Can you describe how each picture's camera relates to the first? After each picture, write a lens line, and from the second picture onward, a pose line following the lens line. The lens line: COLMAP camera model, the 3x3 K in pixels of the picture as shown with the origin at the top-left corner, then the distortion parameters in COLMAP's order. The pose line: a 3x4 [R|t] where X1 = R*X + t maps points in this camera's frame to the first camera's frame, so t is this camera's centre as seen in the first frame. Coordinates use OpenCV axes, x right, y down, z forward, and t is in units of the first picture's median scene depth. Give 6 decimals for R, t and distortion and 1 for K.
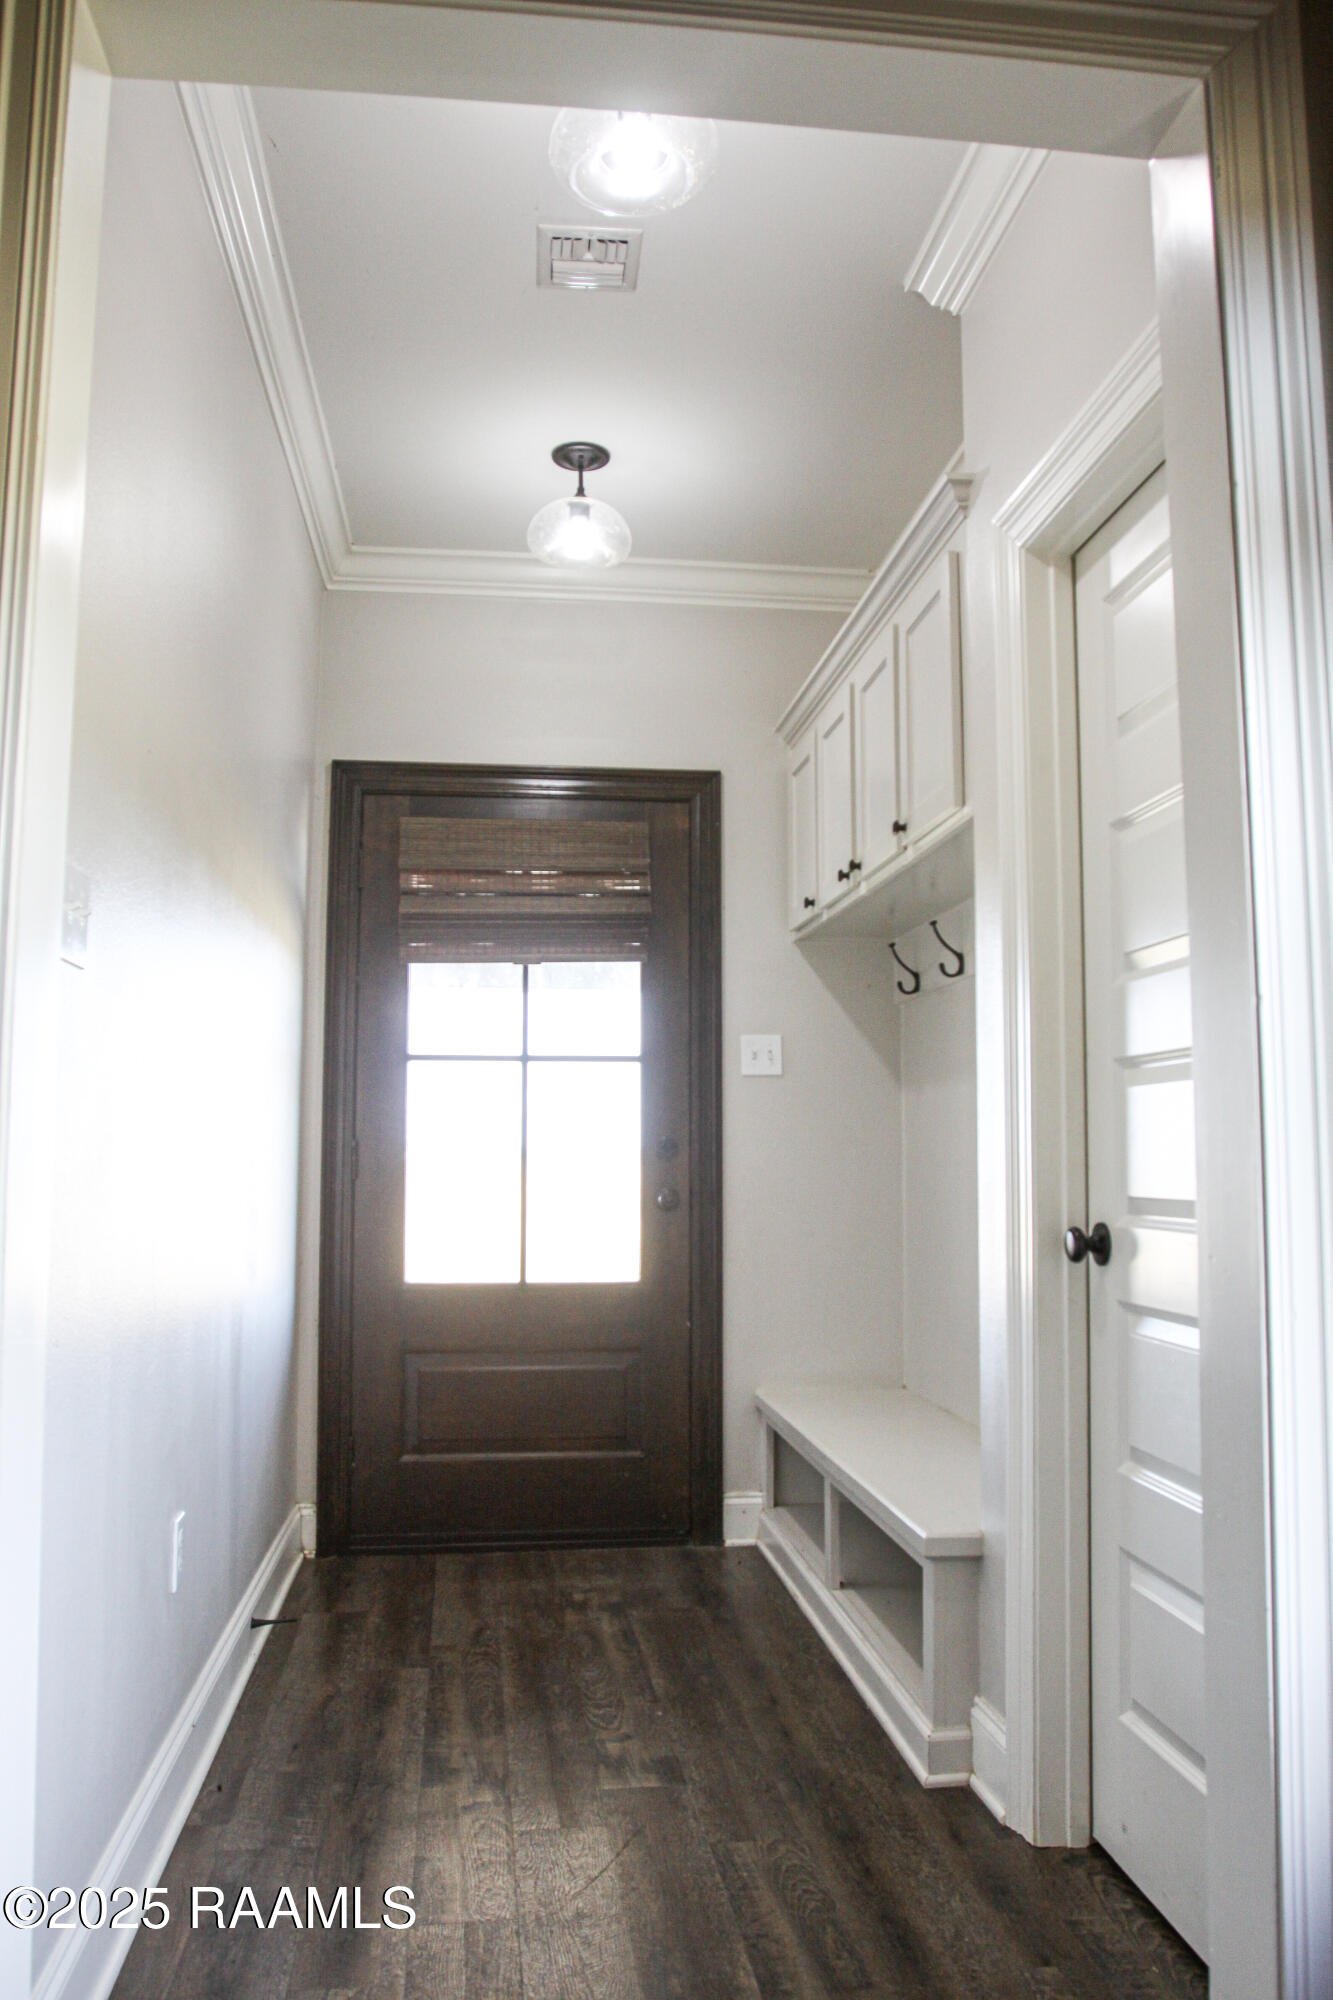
lens RADIAL K [[1492.7, 0, 677.8], [0, 1492.7, 1006.1], [0, 0, 1]] dist [-0.082656, 0.040976]
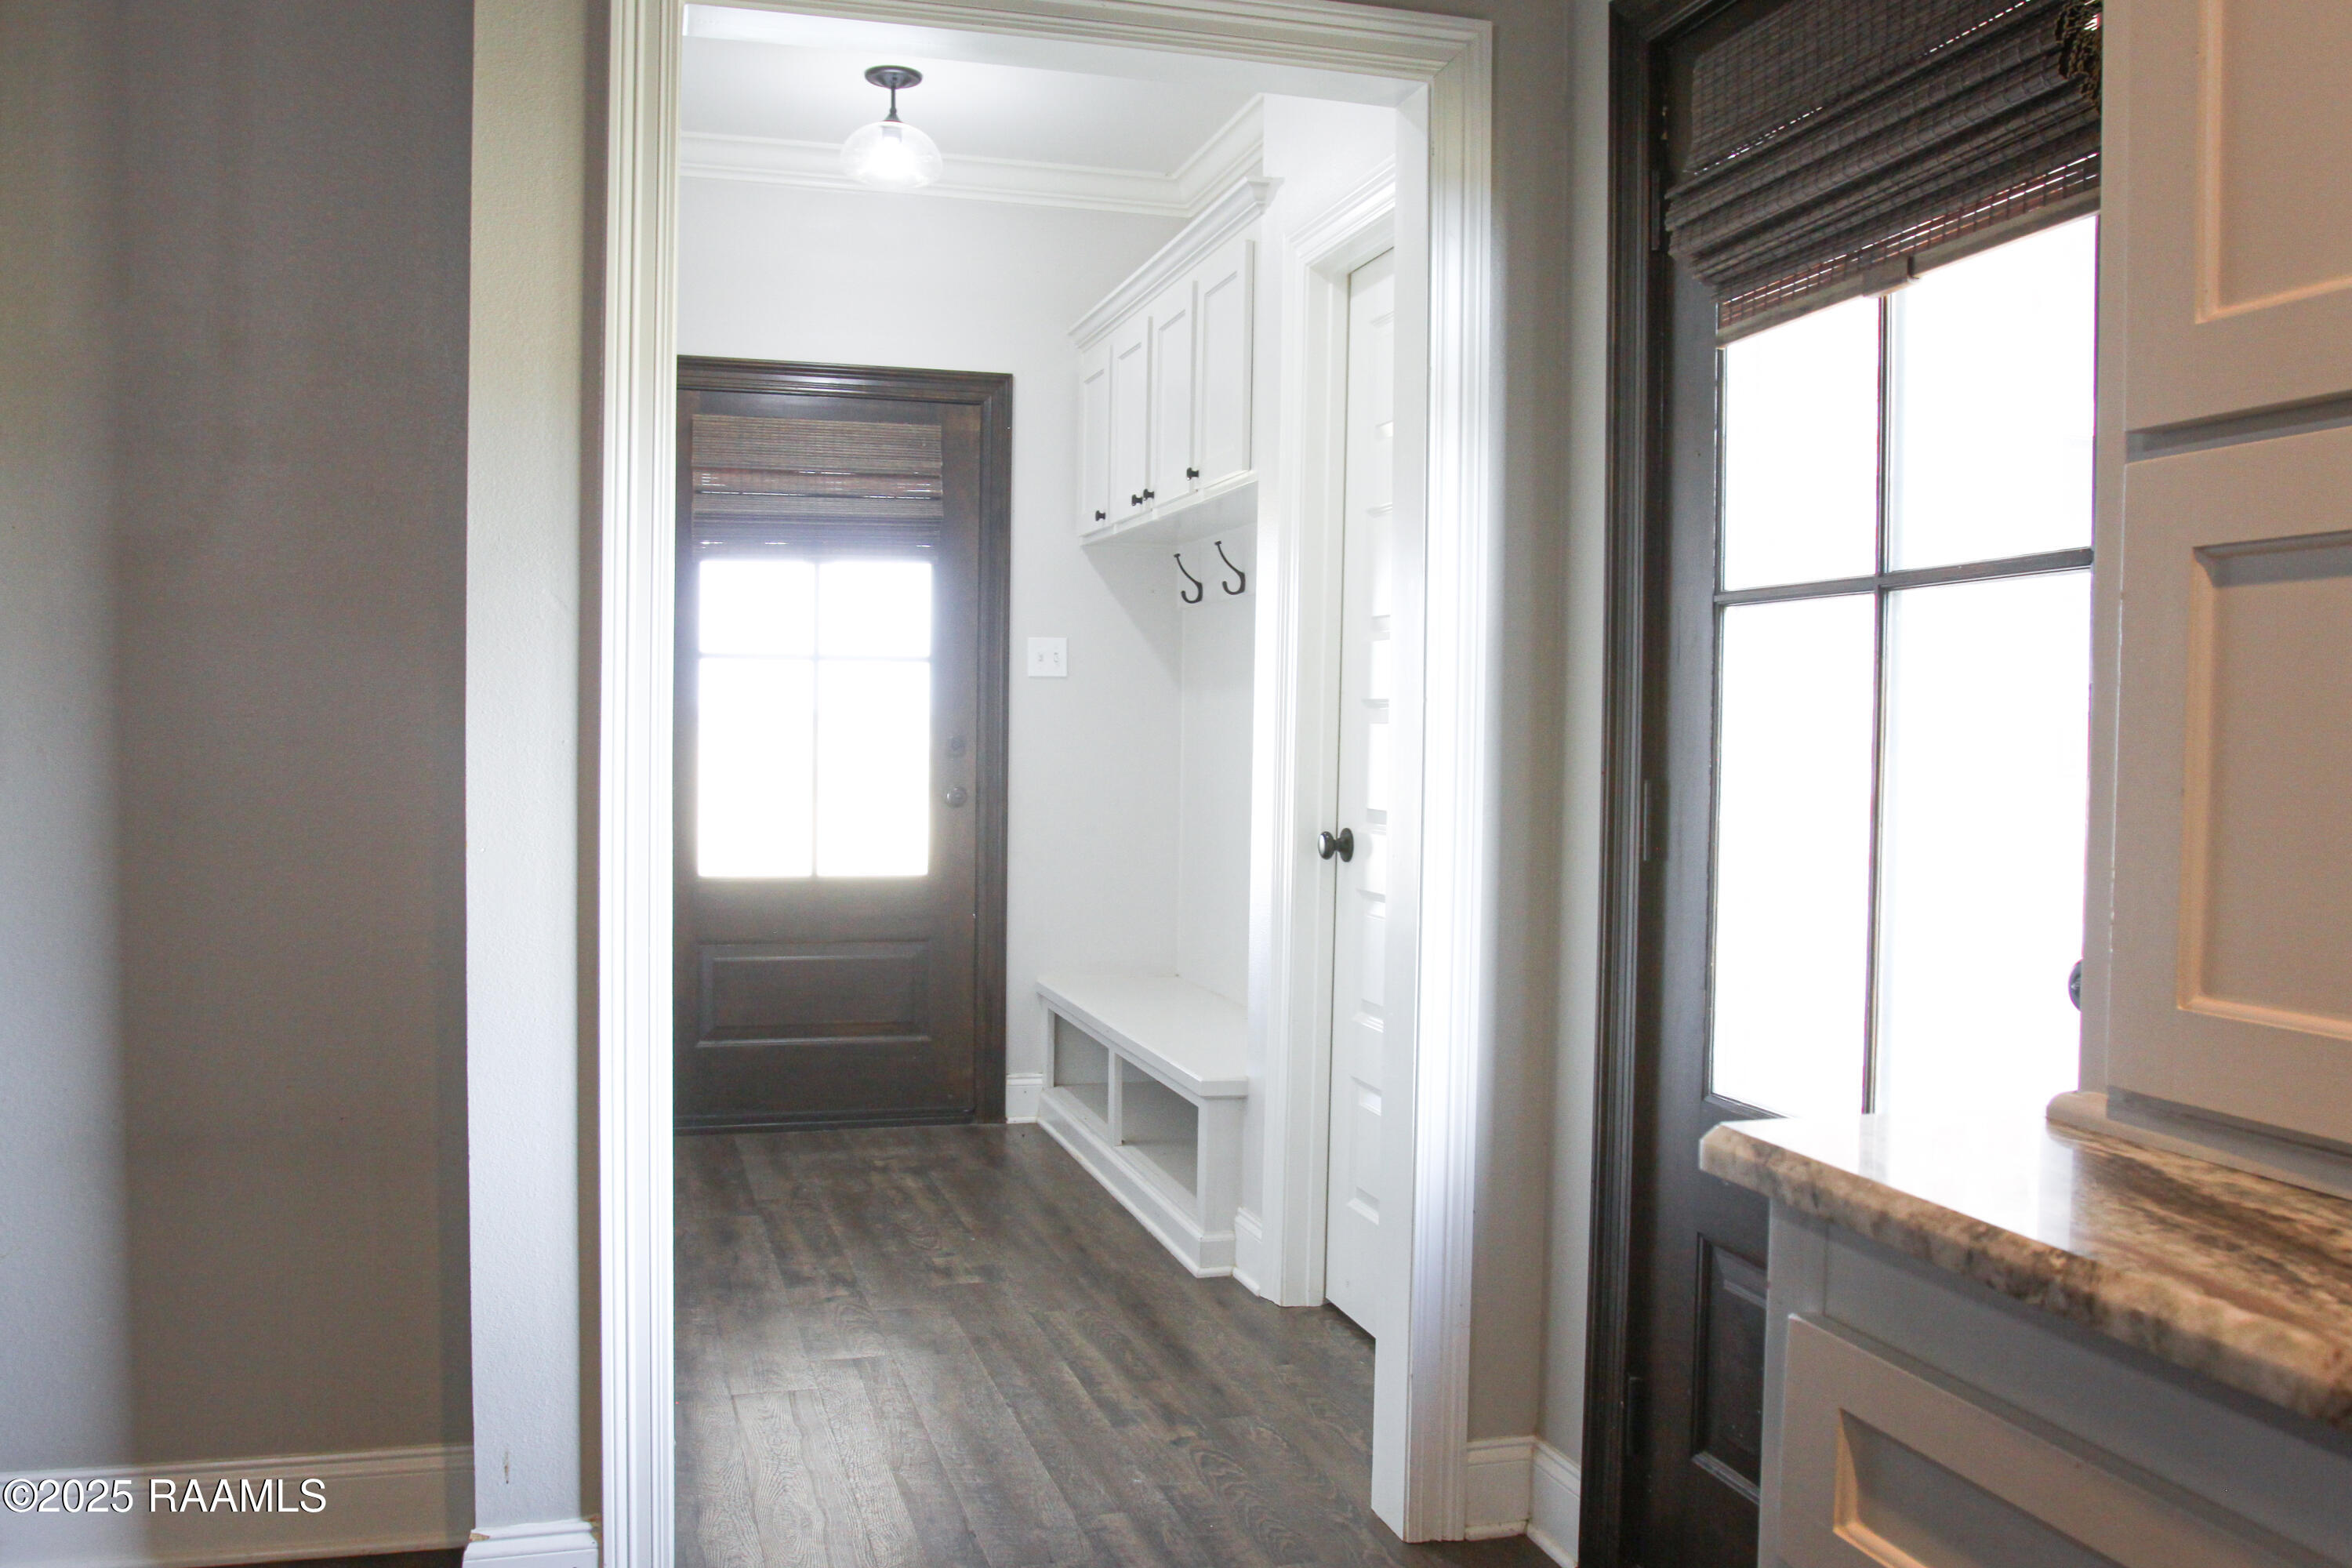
lens RADIAL K [[1755.4, 0, 1178.4], [0, 1755.4, 781.4], [0, 0, 1]] dist [-0.082656, 0.040976]
pose [[0.987816, 0.008927, 0.155367, -0.055223], [-0.028537, 0.991816, 0.124449, -0.046873], [-0.152984, -0.127366, 0.979987, -0.273185]]
